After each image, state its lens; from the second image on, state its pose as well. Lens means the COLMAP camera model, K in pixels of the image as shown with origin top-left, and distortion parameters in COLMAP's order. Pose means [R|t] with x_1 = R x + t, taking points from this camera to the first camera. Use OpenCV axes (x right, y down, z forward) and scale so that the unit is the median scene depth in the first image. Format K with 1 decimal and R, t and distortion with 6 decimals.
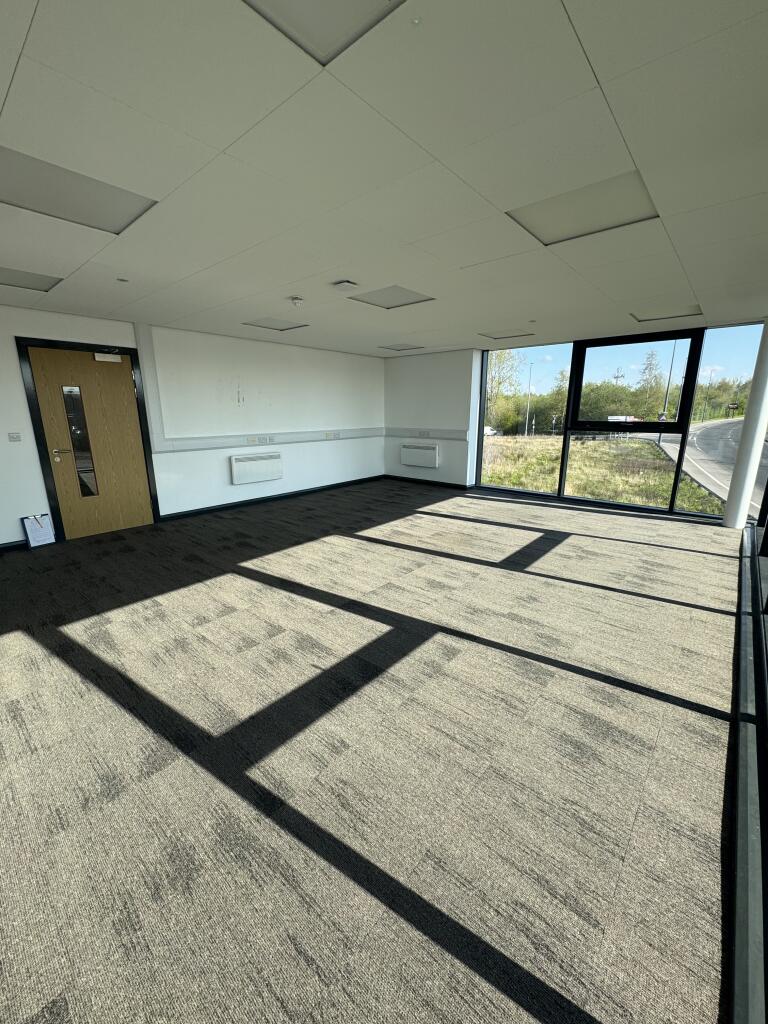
lens RADIAL K [[405.4, 0, 382.8], [0, 405.4, 512.3], [0, 0, 1]] dist [-0.003786, 0.000012]
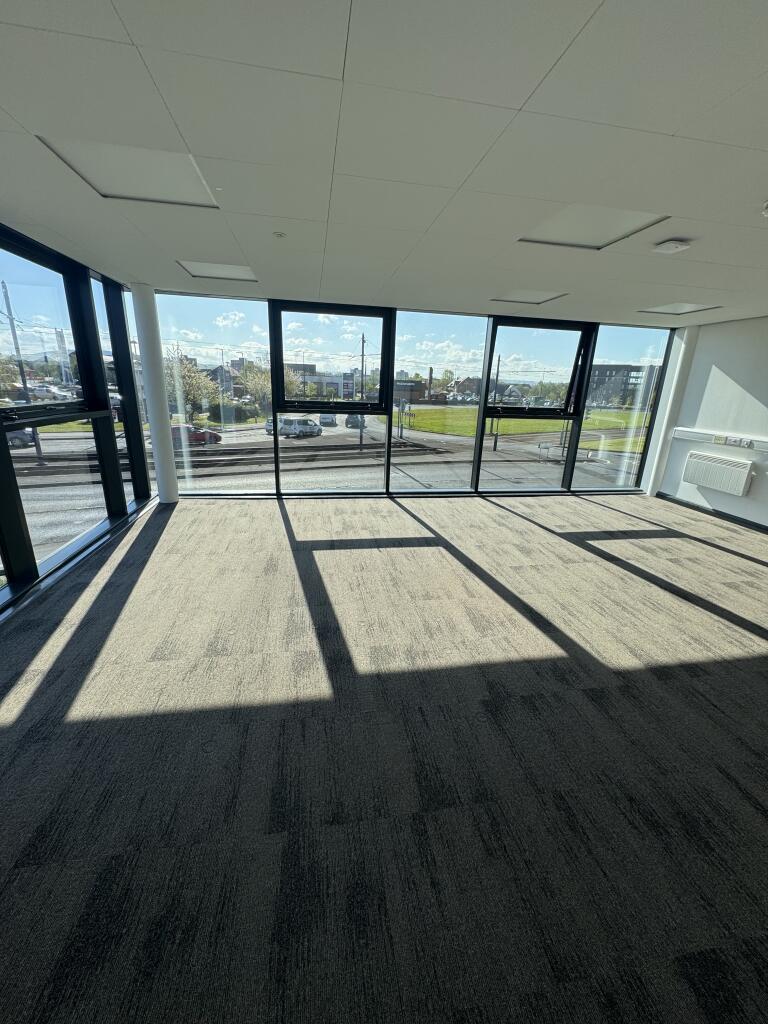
lens RADIAL K [[405.4, 0, 383.8], [0, 405.4, 511.0], [0, 0, 1]] dist [-0.003786, 0.000012]
pose [[-0.774999, -0.212930, 0.595011, -0.194630], [0.122318, 0.873182, 0.471795, -0.454265], [-0.620012, 0.438421, -0.650670, 1.715667]]
